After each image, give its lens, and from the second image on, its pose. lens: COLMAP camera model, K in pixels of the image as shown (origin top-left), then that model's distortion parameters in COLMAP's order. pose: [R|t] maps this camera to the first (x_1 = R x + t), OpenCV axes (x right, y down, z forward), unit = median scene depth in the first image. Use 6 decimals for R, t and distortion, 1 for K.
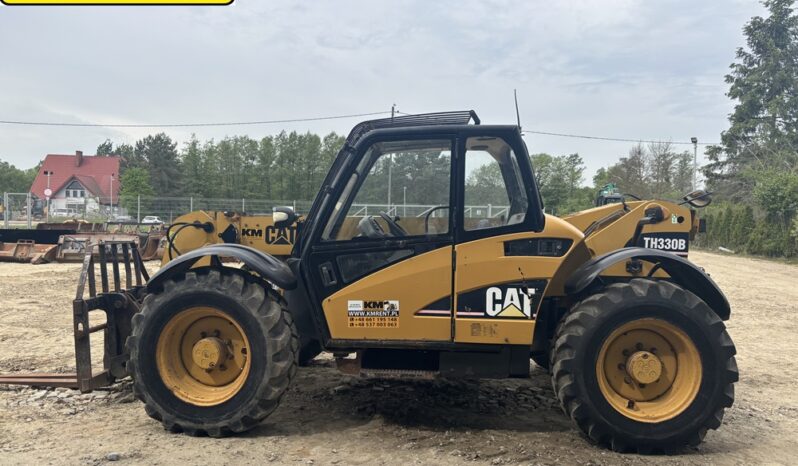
lens RADIAL K [[599.2, 0, 399.0], [0, 599.2, 233.0], [0, 0, 1]] dist [0.071447, -0.108981]
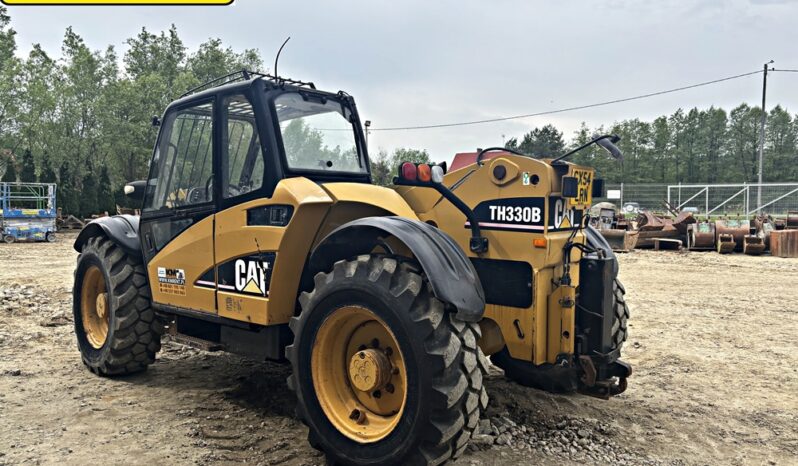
lens RADIAL K [[604.1, 0, 402.0], [0, 604.1, 232.3], [0, 0, 1]] dist [0.018409, -0.002274]
pose [[0.793437, 0.012122, -0.608531, 0.905408], [-0.001906, 0.999846, 0.017433, 0.031992], [0.608649, -0.012672, 0.793338, 0.413657]]
